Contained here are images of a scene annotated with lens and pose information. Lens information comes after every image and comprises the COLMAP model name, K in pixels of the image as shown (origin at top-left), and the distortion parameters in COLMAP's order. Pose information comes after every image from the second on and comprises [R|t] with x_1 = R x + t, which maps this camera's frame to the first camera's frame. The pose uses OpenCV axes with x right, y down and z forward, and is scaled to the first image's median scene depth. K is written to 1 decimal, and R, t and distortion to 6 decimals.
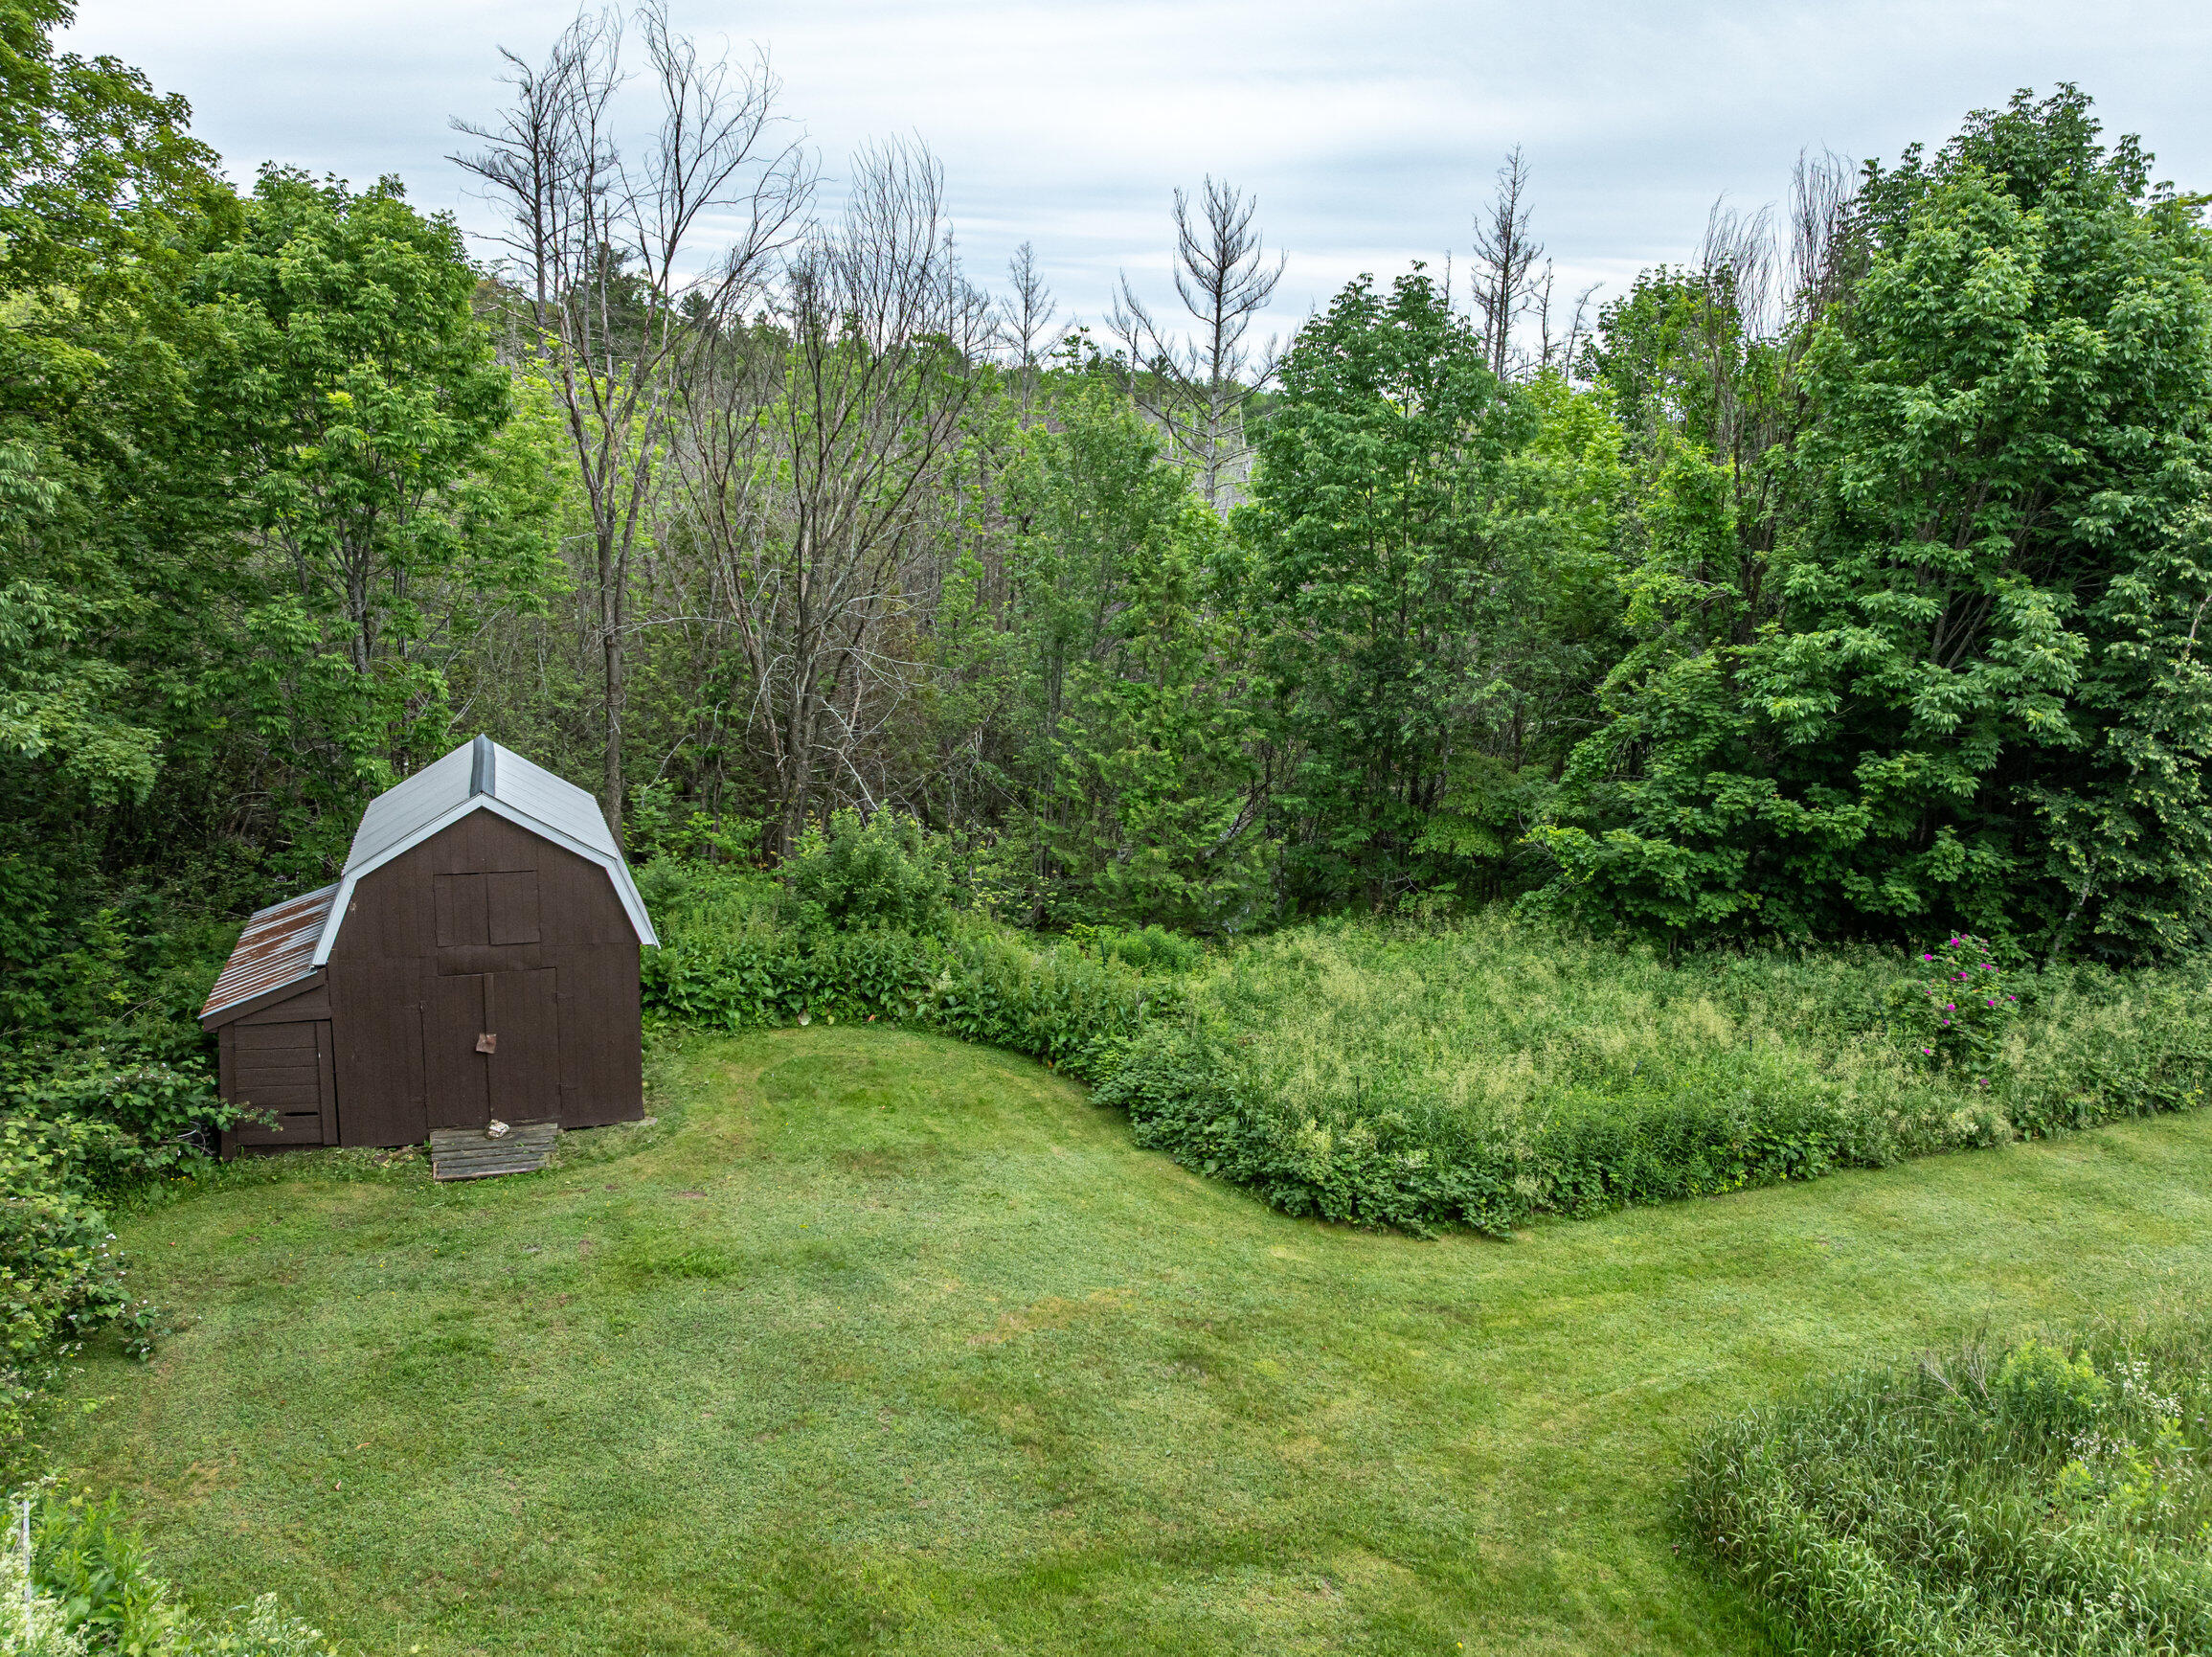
lens RADIAL K [[1574.1, 0, 1066.2], [0, 1574.1, 842.4], [0, 0, 1]] dist [-0.036077, 0.004691]
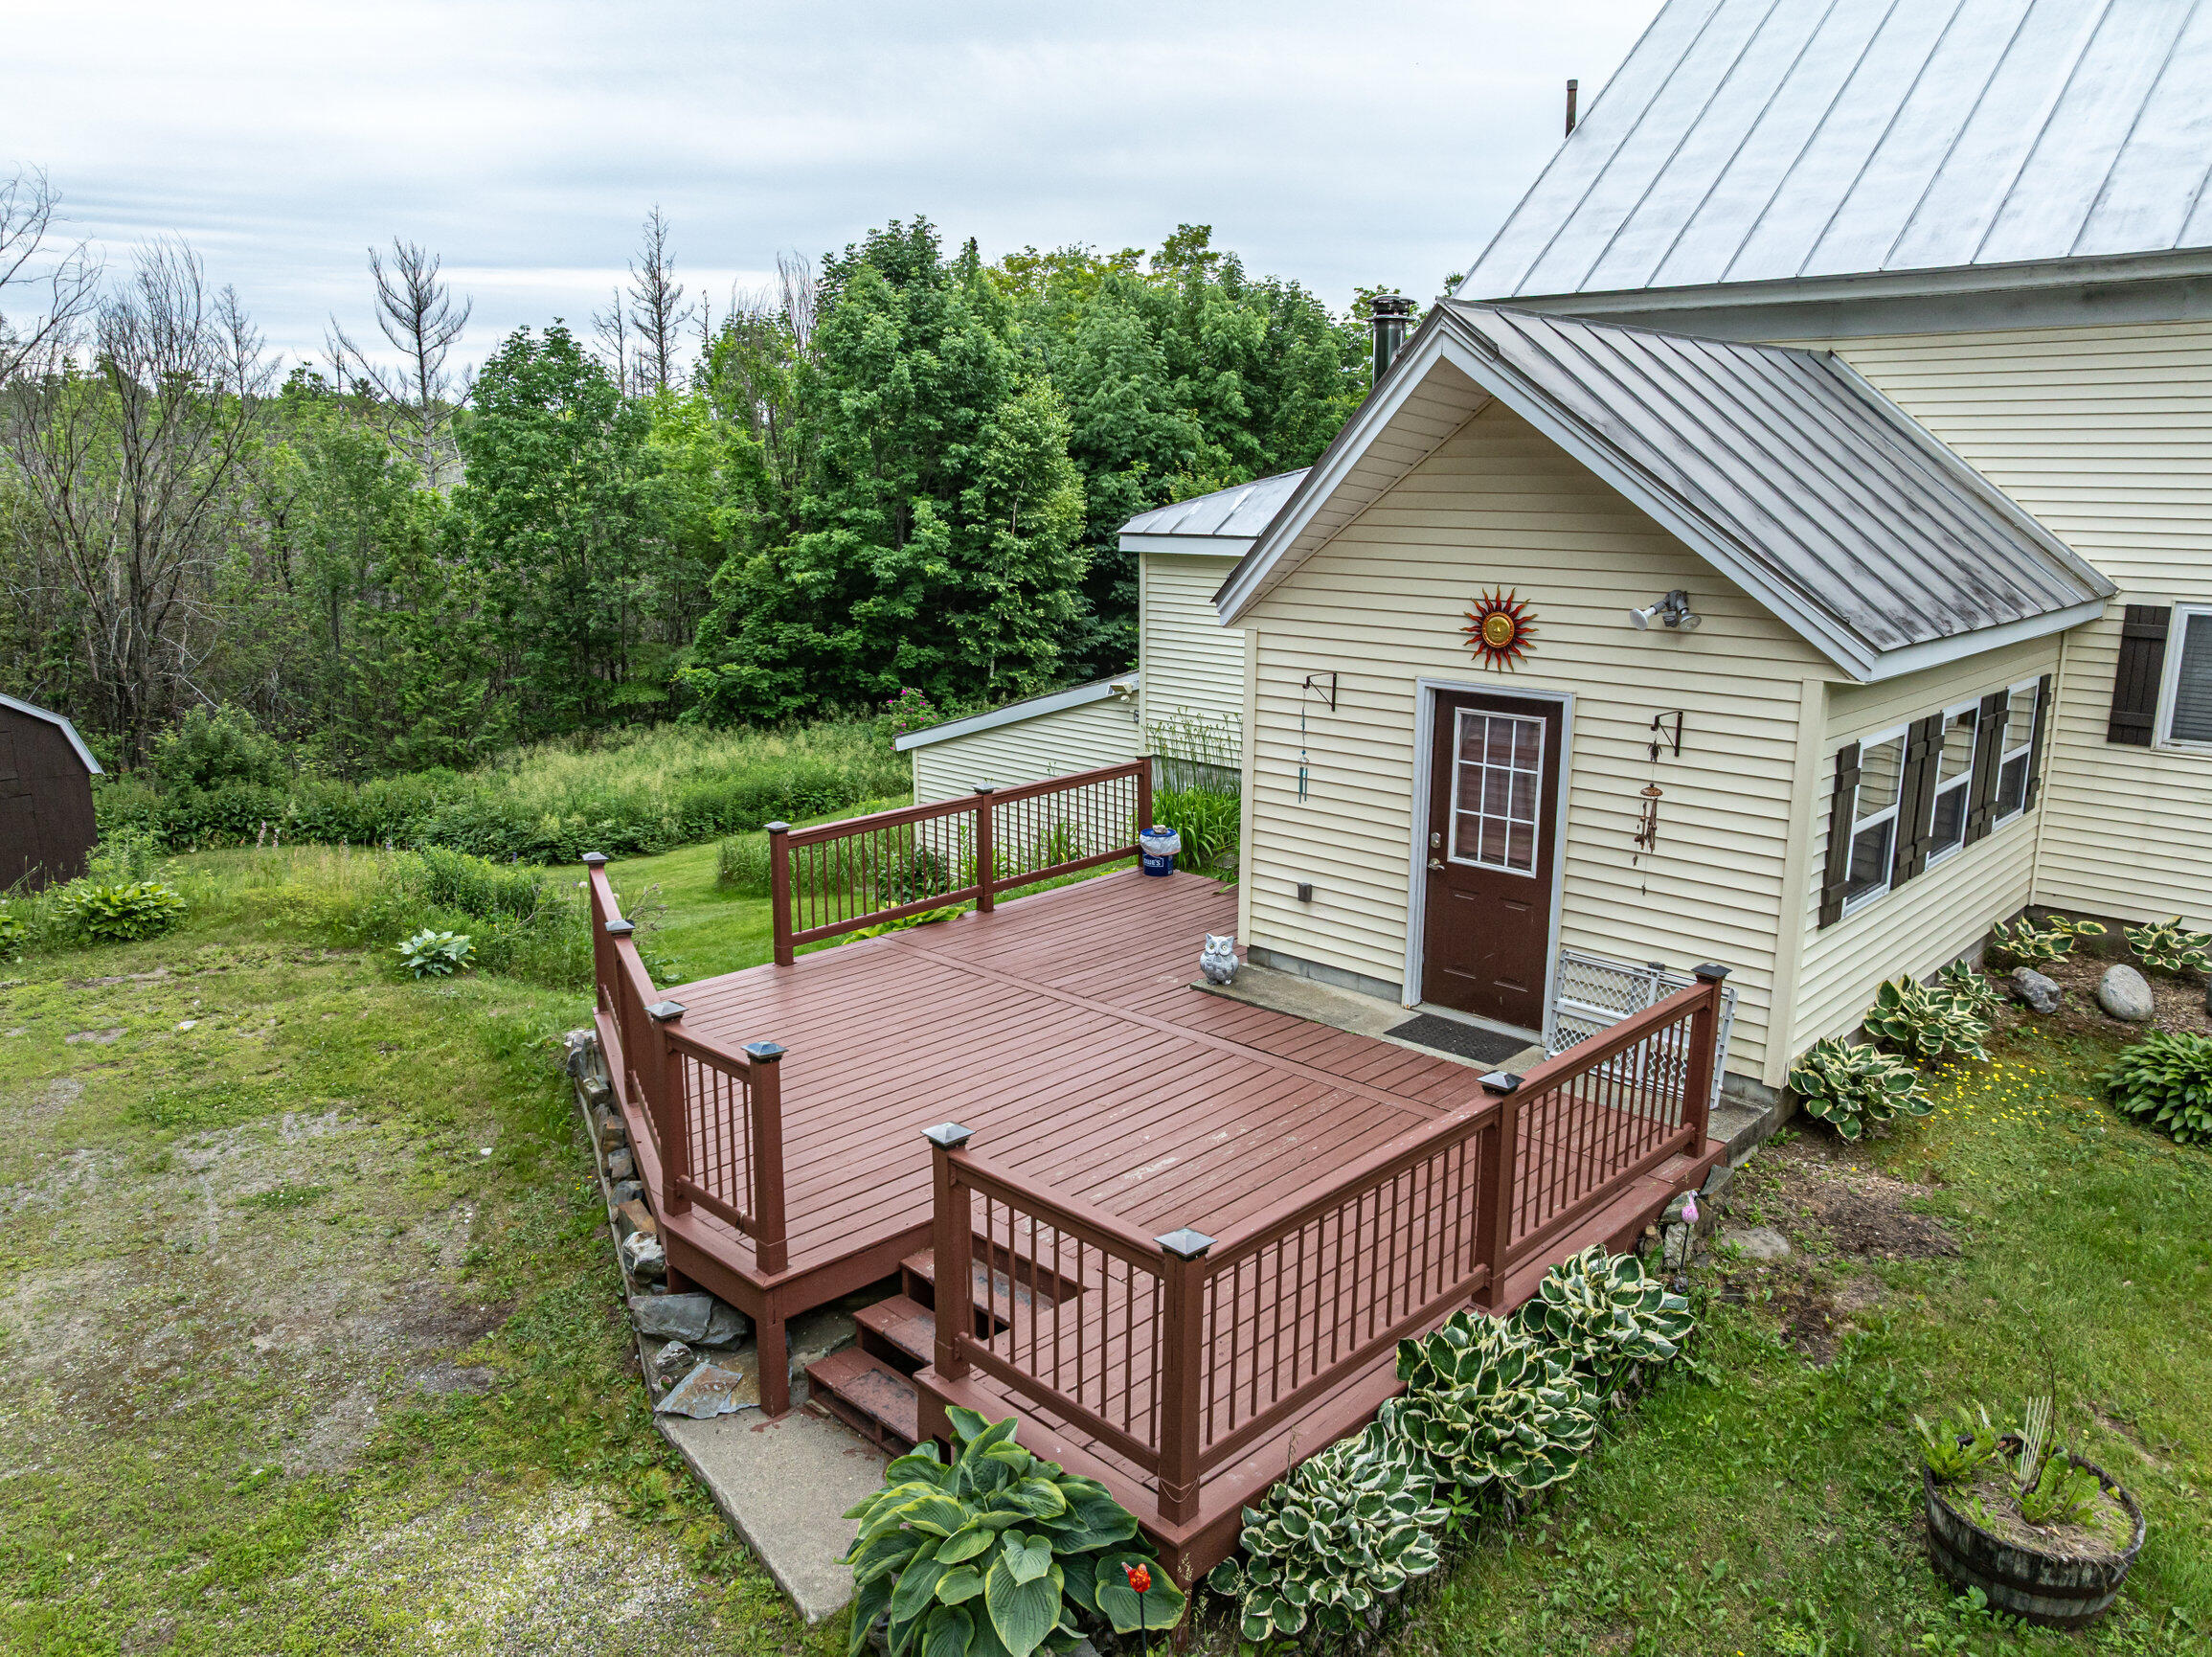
lens RADIAL K [[1574.1, 0, 1058.1], [0, 1574.1, 809.4], [0, 0, 1]] dist [-0.036077, 0.004691]
pose [[0.892591, -0.135994, 0.429868, -0.065507], [0.147492, 0.989041, 0.006638, 0.183860], [-0.426060, 0.057477, 0.902867, -0.626729]]
